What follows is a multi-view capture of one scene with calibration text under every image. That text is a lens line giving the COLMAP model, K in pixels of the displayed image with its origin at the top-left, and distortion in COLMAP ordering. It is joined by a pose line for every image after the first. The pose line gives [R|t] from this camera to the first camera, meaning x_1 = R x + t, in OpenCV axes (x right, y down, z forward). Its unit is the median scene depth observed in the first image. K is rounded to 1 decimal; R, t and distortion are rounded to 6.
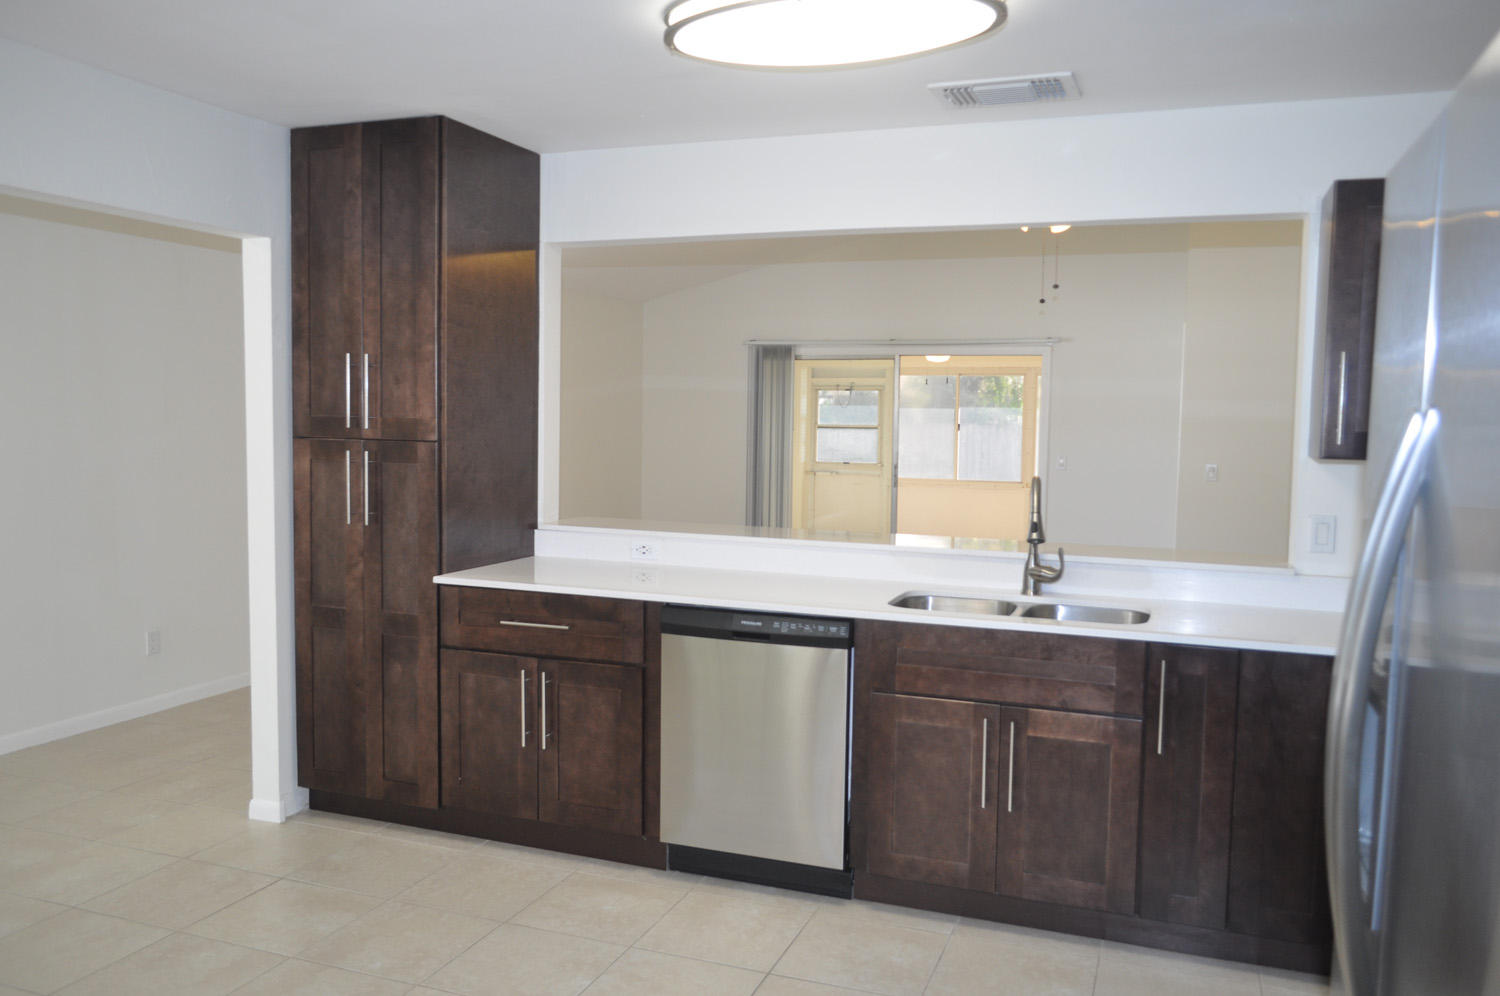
lens RADIAL K [[1169.5, 0, 743.1], [0, 1169.5, 494.4], [0, 0, 1]] dist [-0.009531, 0.000225]
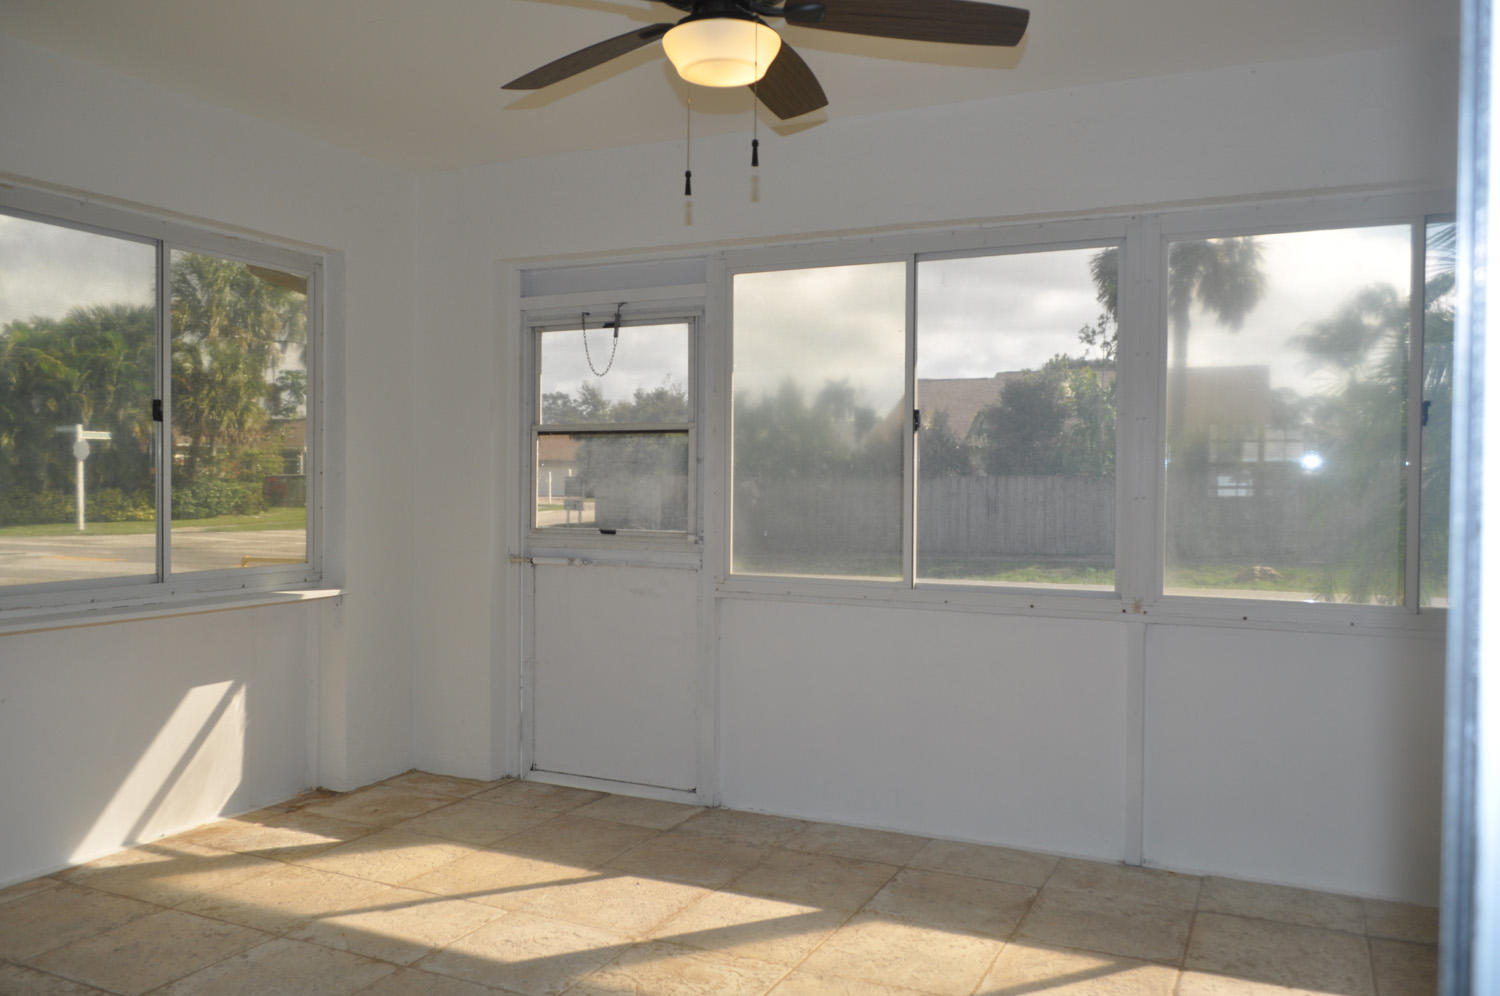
lens RADIAL K [[1169.3, 0, 750.0], [0, 1169.3, 498.0], [0, 0, 1]] dist [-0.002159, 0.004757]
pose [[0.997272, -0.004880, -0.073648, 0.158095], [0.000910, 0.998549, -0.053839, -0.018346], [0.073804, 0.053626, 0.995830, 0.658631]]
